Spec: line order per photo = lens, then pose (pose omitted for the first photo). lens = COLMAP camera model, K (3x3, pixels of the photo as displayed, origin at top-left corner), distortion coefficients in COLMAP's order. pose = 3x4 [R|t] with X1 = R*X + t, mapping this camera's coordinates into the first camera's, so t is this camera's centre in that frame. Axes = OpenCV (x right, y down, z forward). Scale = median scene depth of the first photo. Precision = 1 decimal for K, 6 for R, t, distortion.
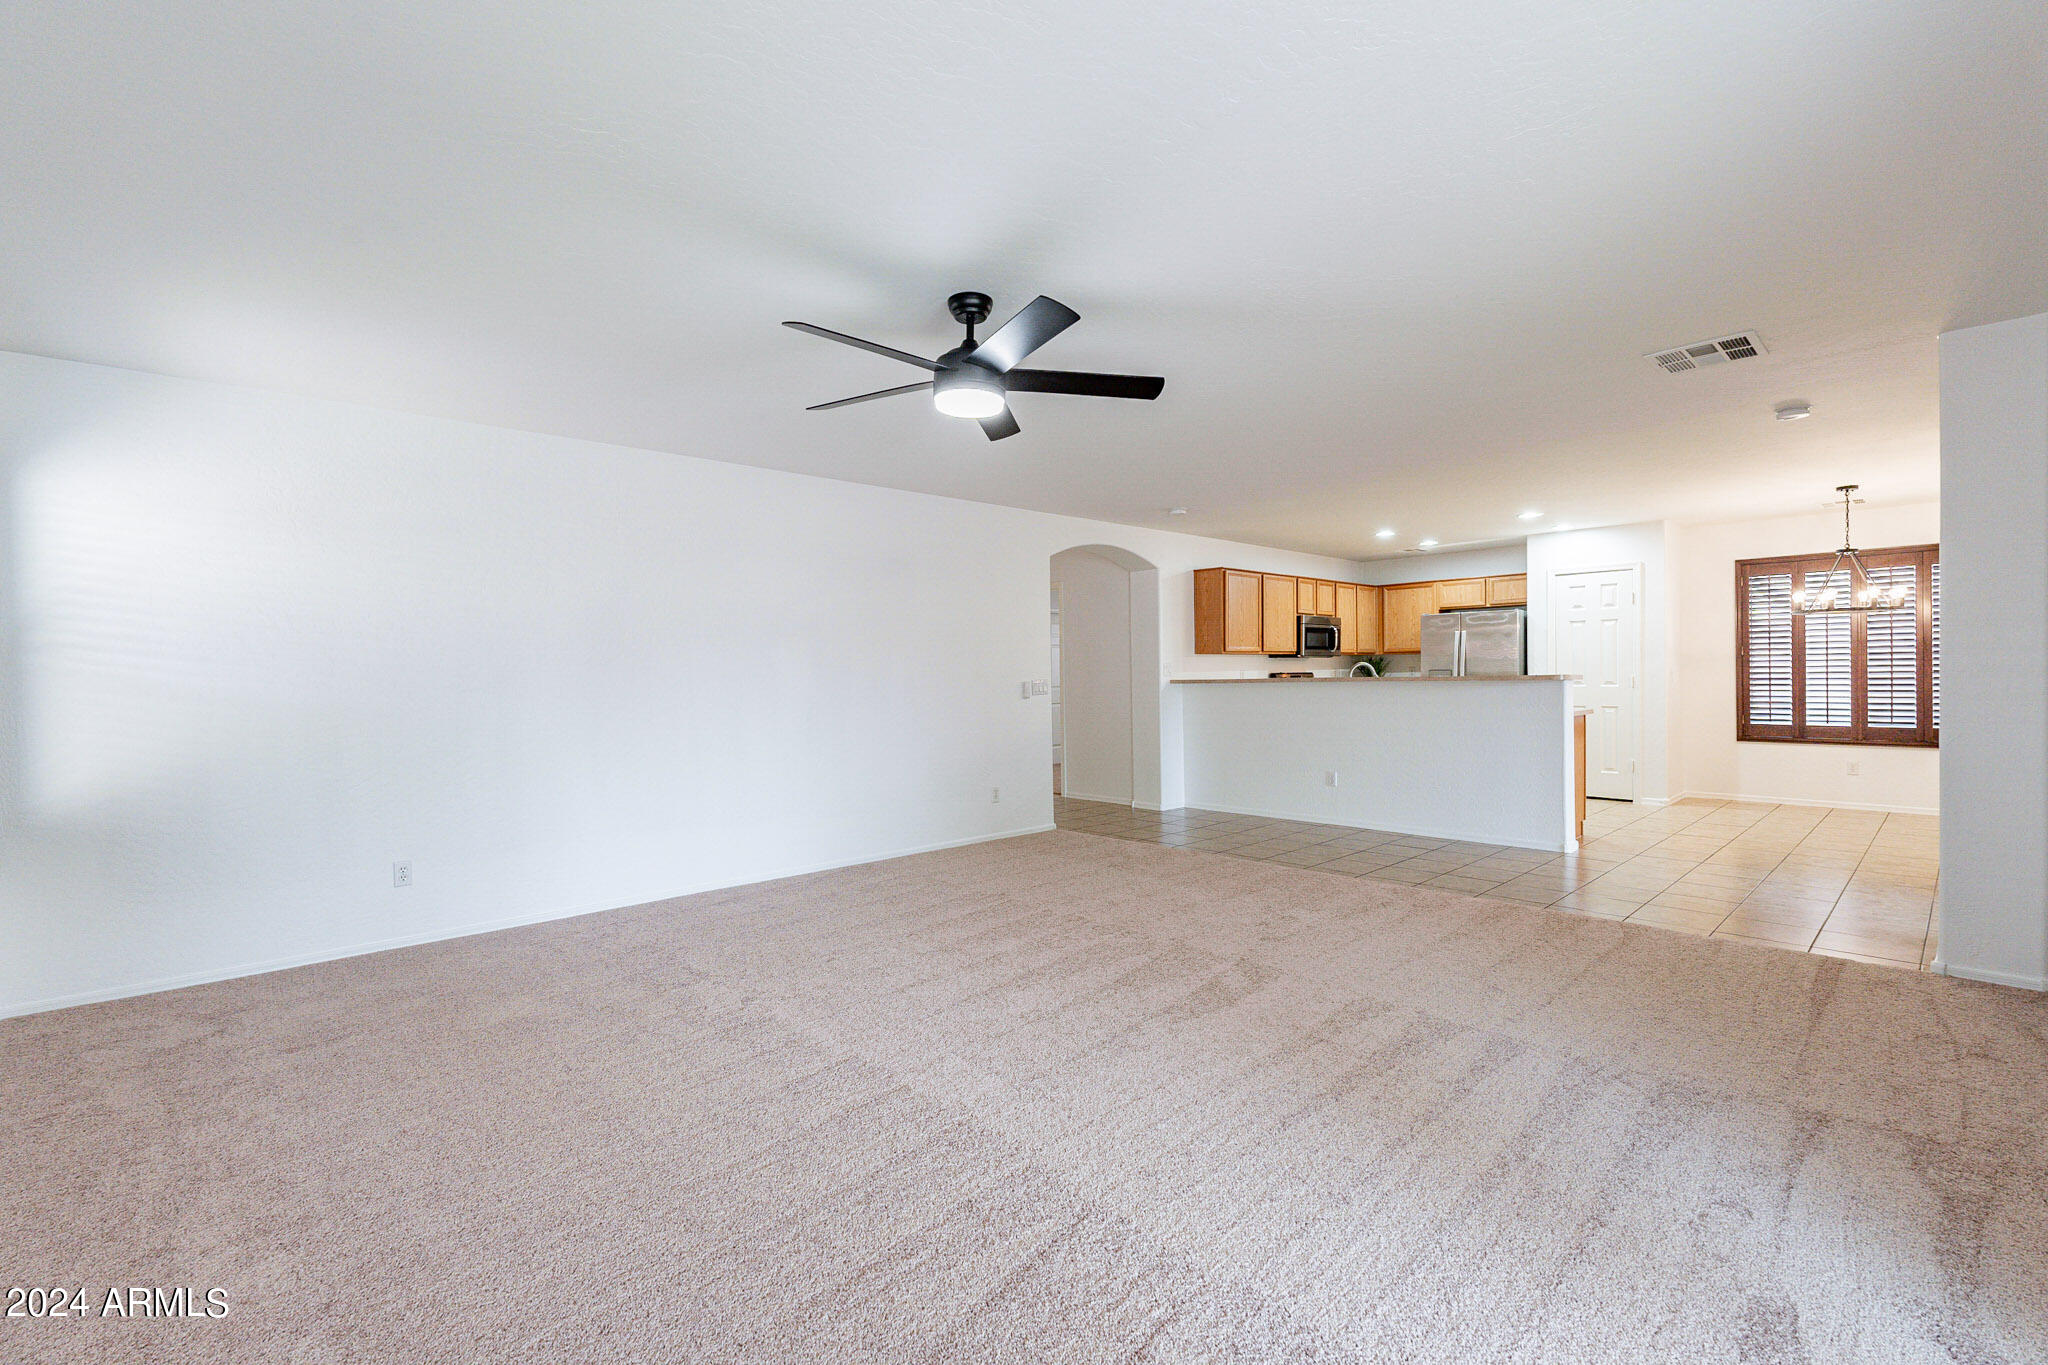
lens RADIAL K [[910.1, 0, 1040.4], [0, 910.1, 678.8], [0, 0, 1]] dist [-0.007511, 0.001121]
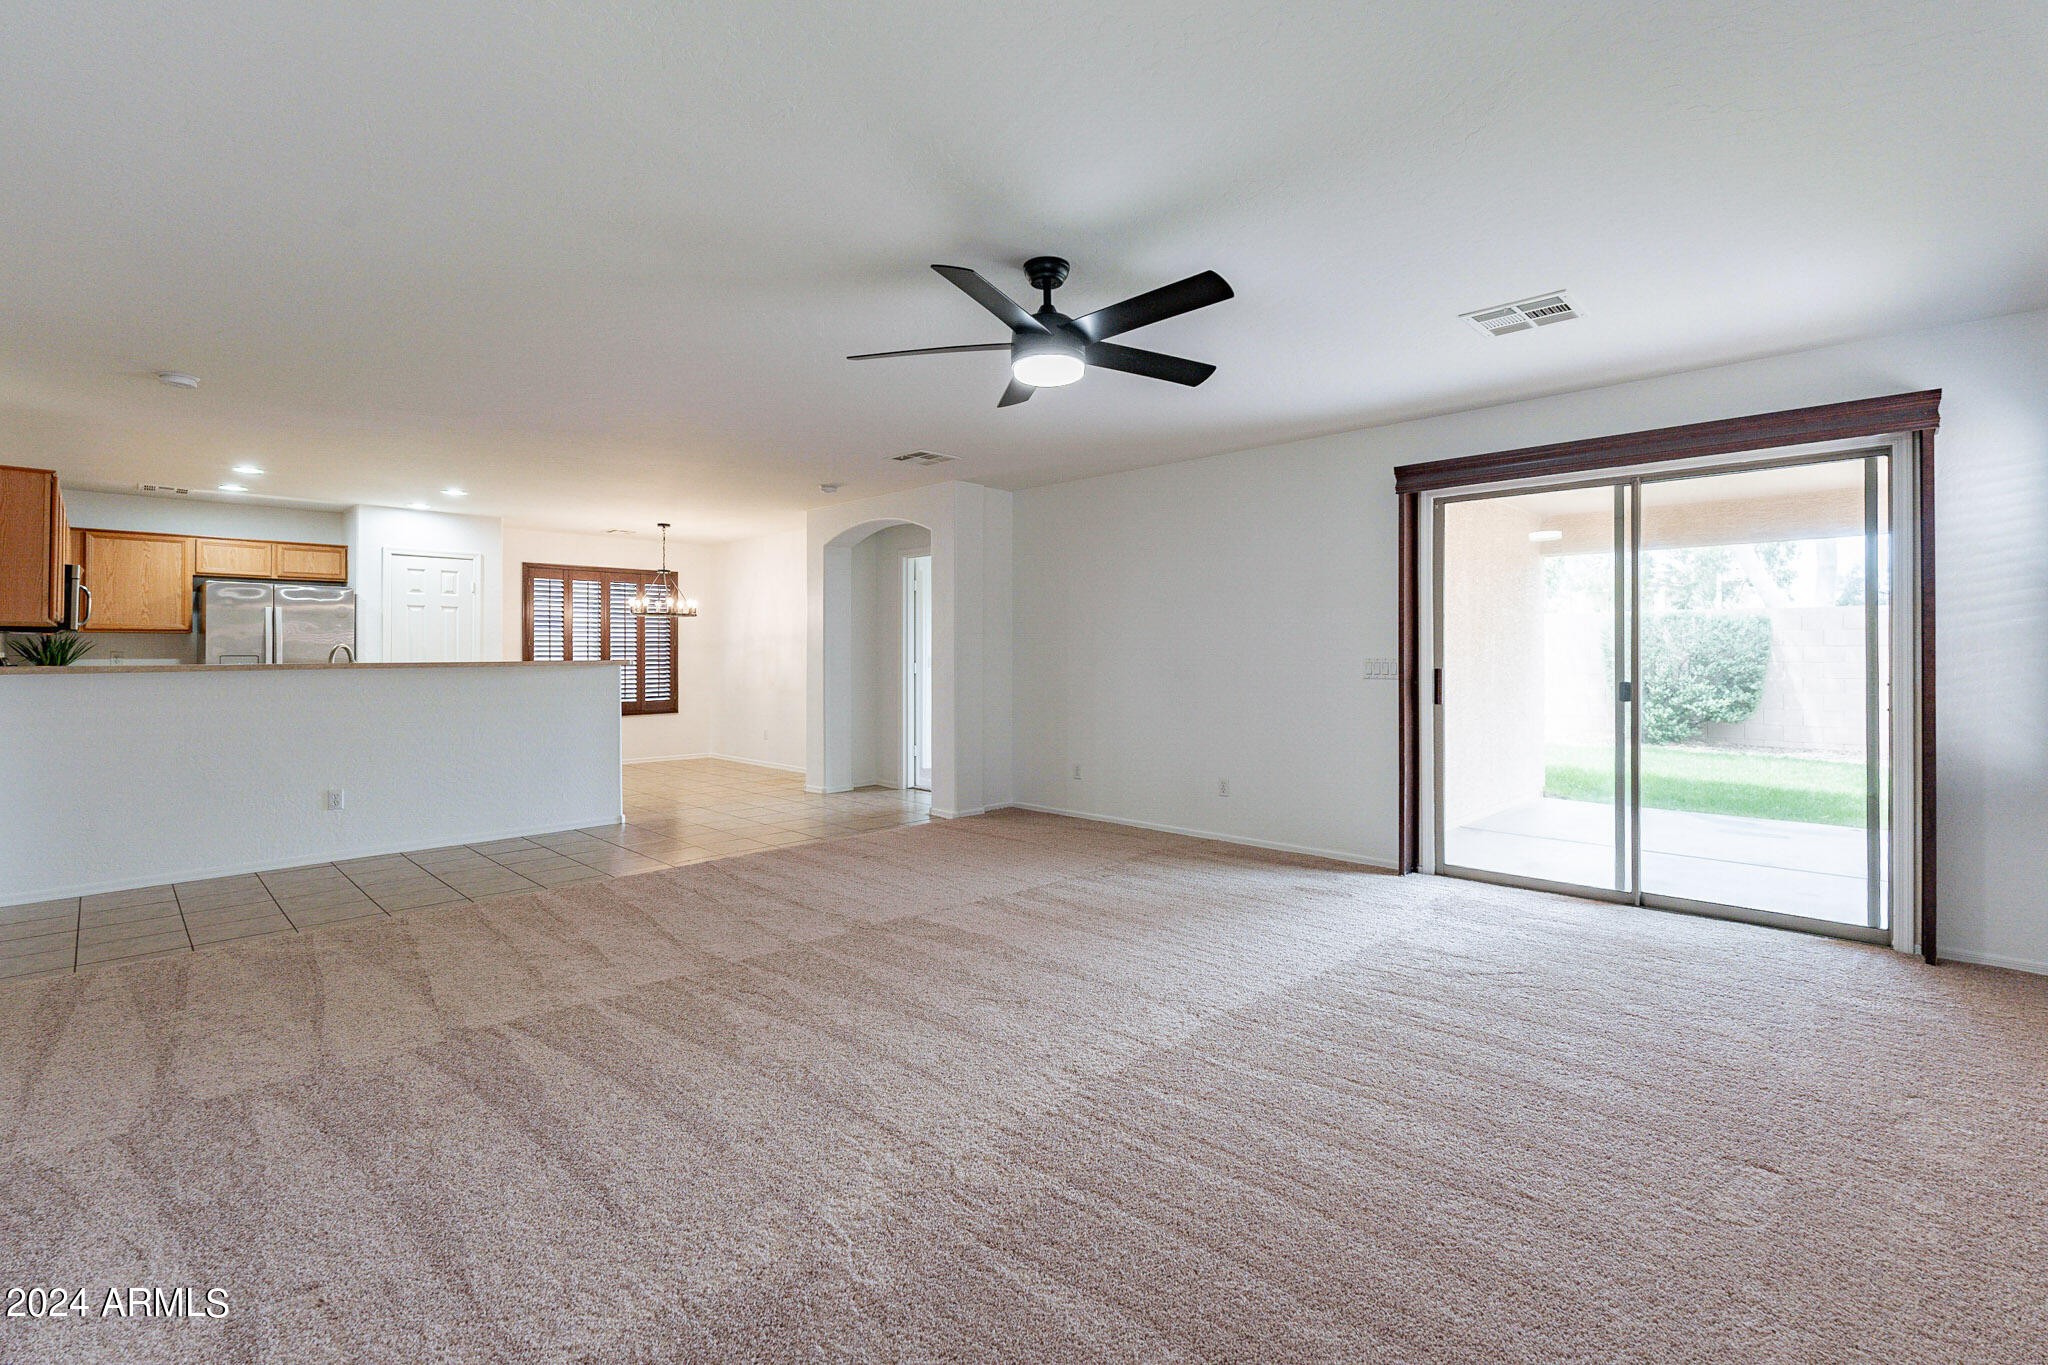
lens RADIAL K [[910.1, 0, 1024.4], [0, 910.1, 669.0], [0, 0, 1]] dist [-0.007511, 0.001121]
pose [[-0.047024, -0.001242, 0.998893, -0.401867], [0.010059, 0.999948, 0.001717, 0.007347], [-0.998843, 0.010128, -0.047009, 0.423970]]
